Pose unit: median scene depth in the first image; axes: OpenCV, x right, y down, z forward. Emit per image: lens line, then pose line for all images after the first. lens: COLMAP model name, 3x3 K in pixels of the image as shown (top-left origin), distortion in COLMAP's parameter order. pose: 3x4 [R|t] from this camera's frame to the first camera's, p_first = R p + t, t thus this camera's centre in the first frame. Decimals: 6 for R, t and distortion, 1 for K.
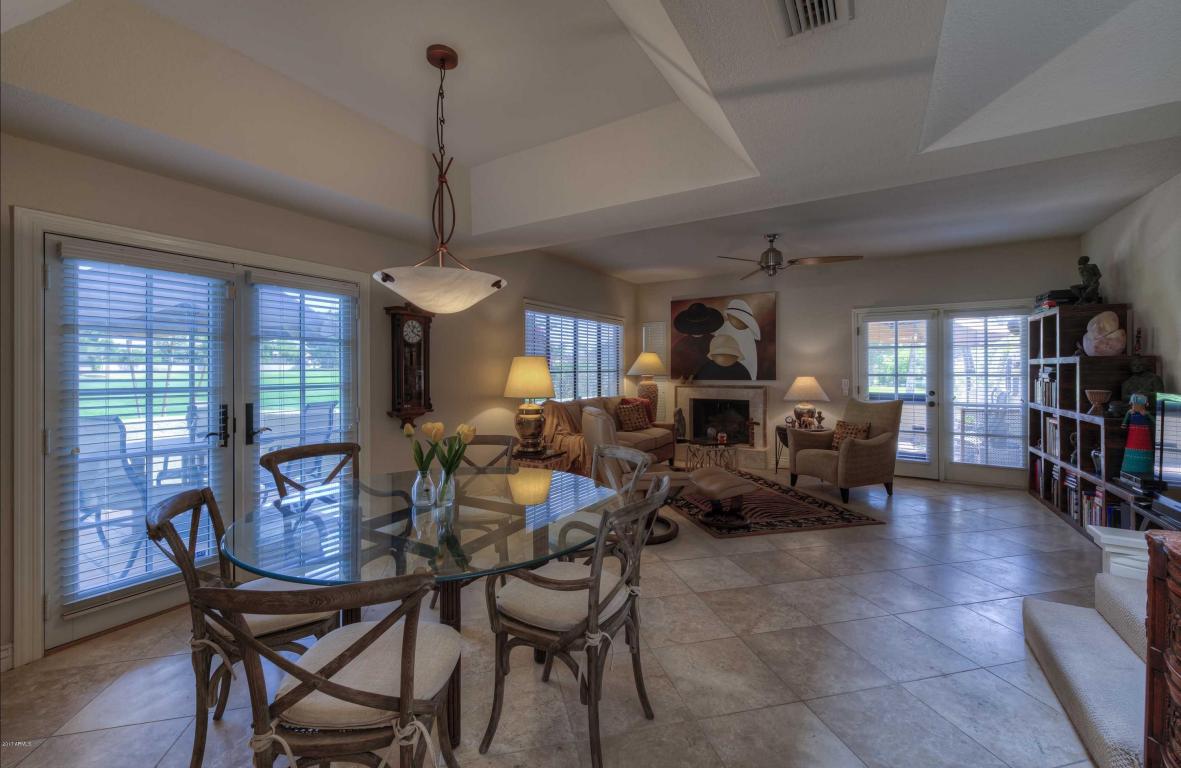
lens RADIAL K [[471.0, 0, 587.1], [0, 471.0, 371.2], [0, 0, 1]] dist [0.000880, -0.000433]
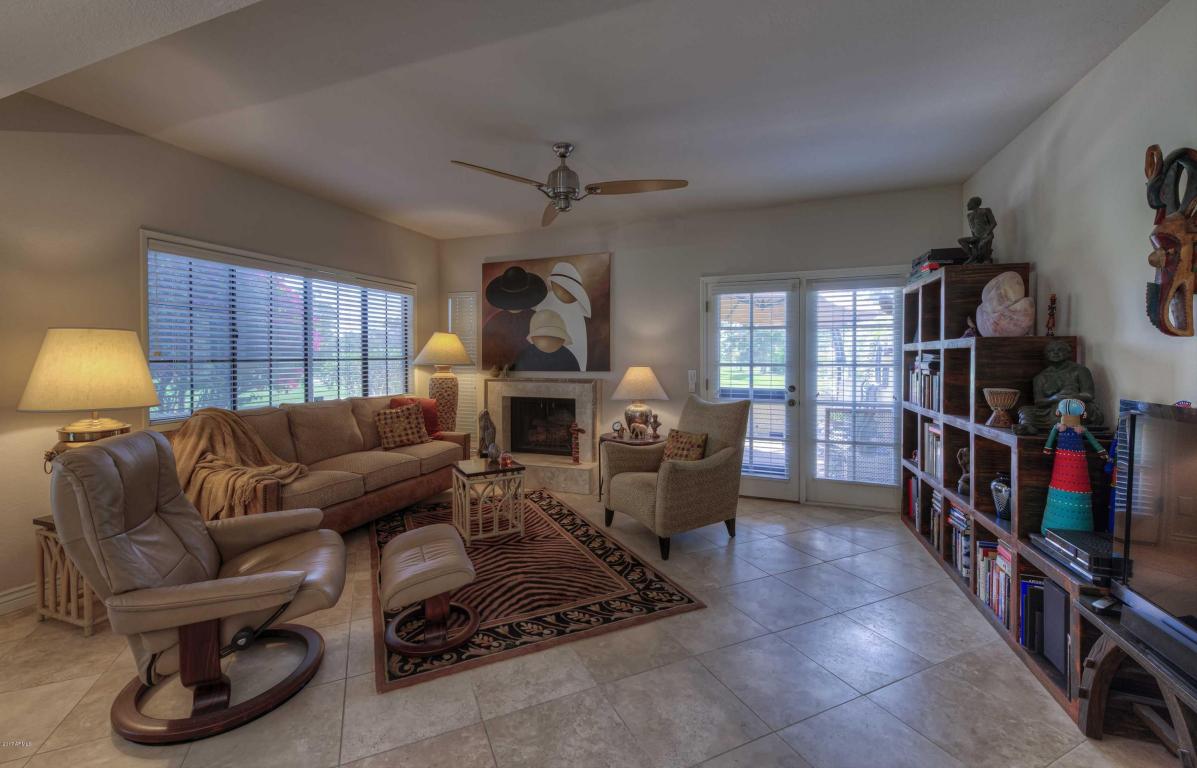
lens RADIAL K [[480.9, 0, 594.0], [0, 480.9, 366.7], [0, 0, 1]] dist [0.000587, -0.000204]
pose [[0.979993, -0.000693, 0.199030, 0.290608], [-0.002143, 0.999899, 0.014034, 0.001216], [-0.199020, -0.014179, 0.979893, 0.334161]]
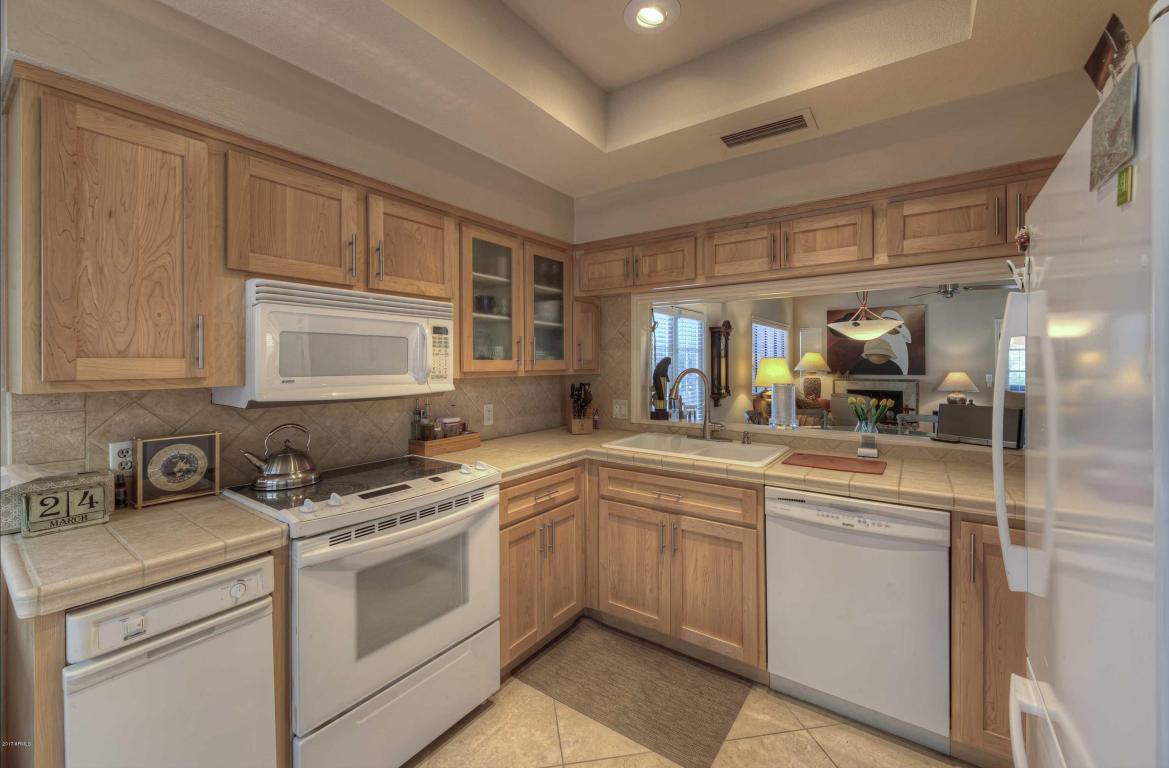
lens RADIAL K [[466.0, 0, 595.1], [0, 466.0, 365.9], [0, 0, 1]] dist [0.000017, 0.000015]
pose [[0.997795, 0.000215, -0.066367, -0.511662], [0.000040, 0.999993, 0.003834, -0.012683], [0.066368, -0.003828, 0.997788, -0.386025]]
